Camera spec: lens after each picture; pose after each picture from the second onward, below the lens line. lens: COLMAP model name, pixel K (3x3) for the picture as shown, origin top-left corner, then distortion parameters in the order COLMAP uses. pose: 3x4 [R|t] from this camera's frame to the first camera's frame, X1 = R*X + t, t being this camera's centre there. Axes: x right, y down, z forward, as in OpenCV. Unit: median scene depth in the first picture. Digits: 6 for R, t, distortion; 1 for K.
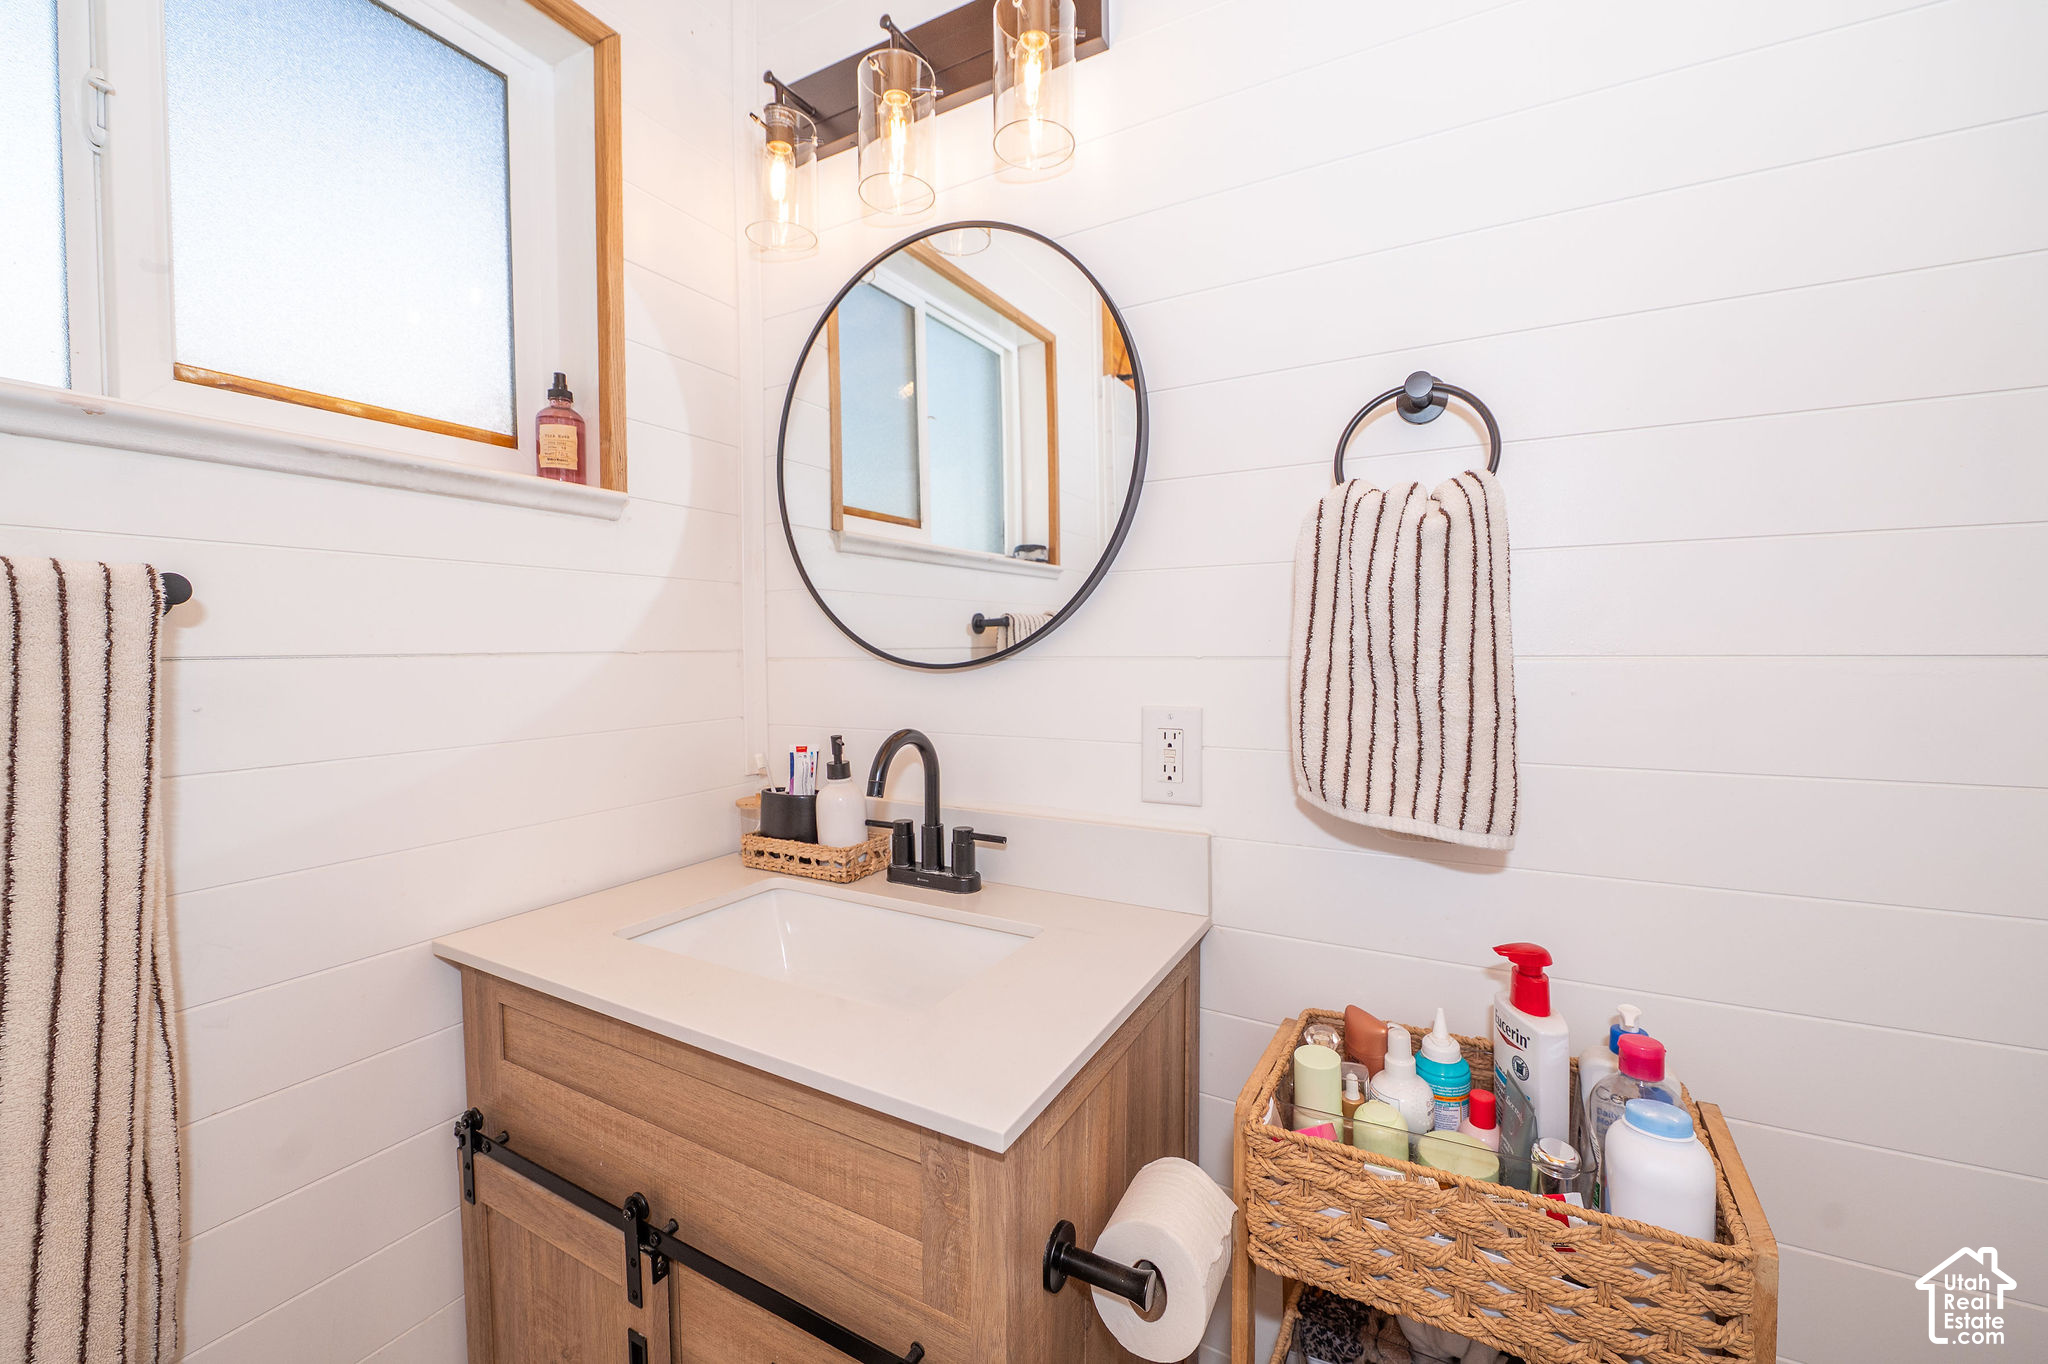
lens RADIAL K [[813.0, 0, 1031.1], [0, 813.0, 678.6], [0, 0, 1]] dist [-0.010563, -0.000703]
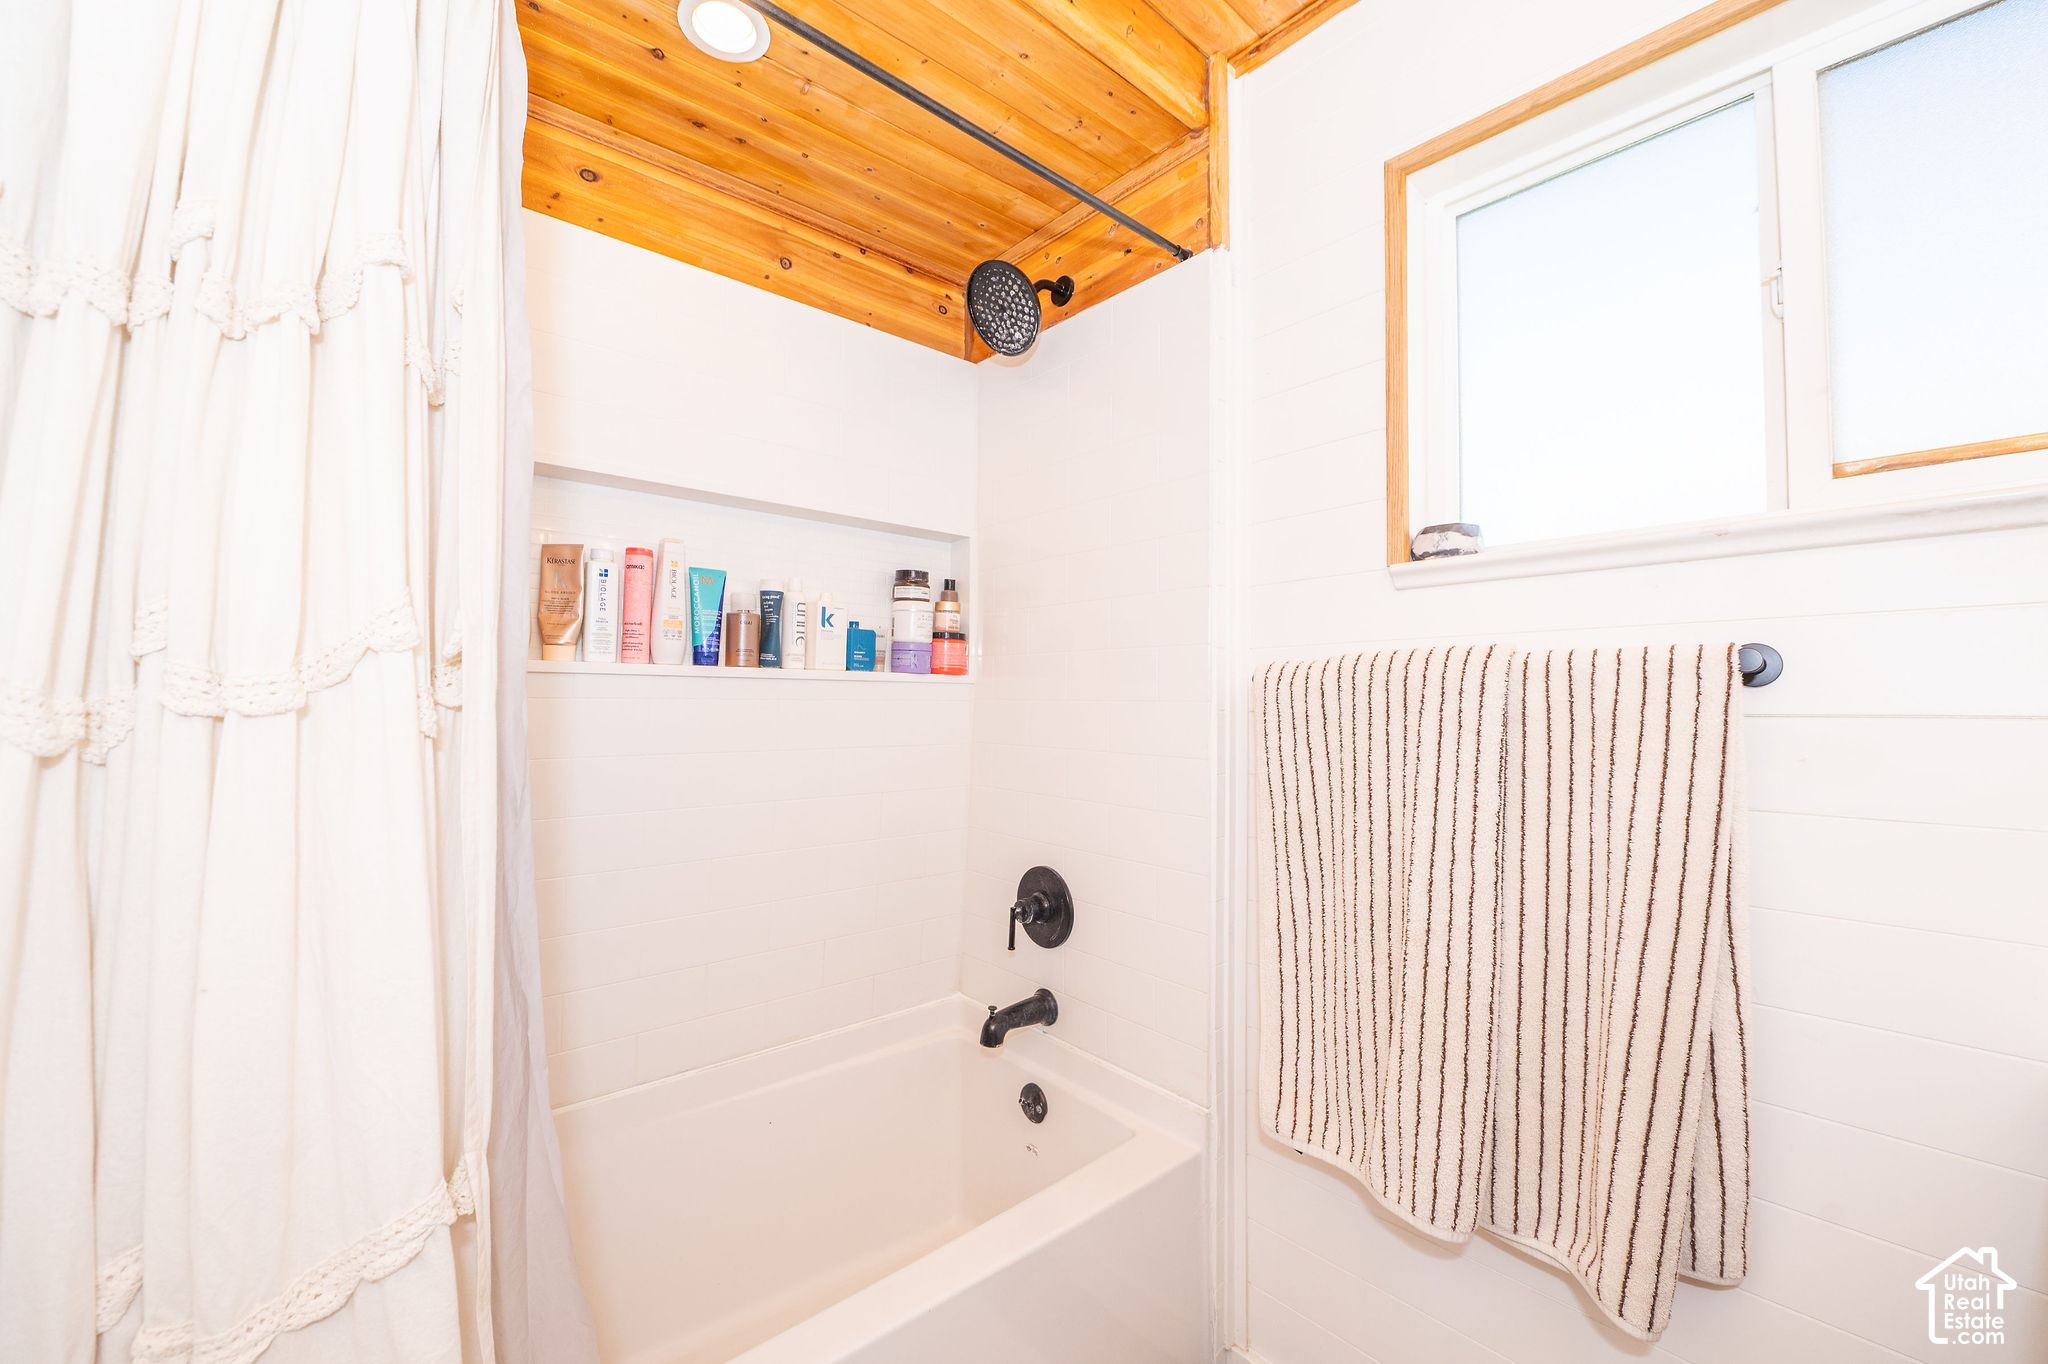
lens RADIAL K [[813.0, 0, 1031.1], [0, 813.0, 678.6], [0, 0, 1]] dist [-0.010563, -0.000703]
pose [[-0.340839, -0.029349, -0.939663, 0.507968], [-0.043434, 0.998937, -0.015446, -0.013145], [0.939118, 0.035549, -0.341752, 0.363039]]
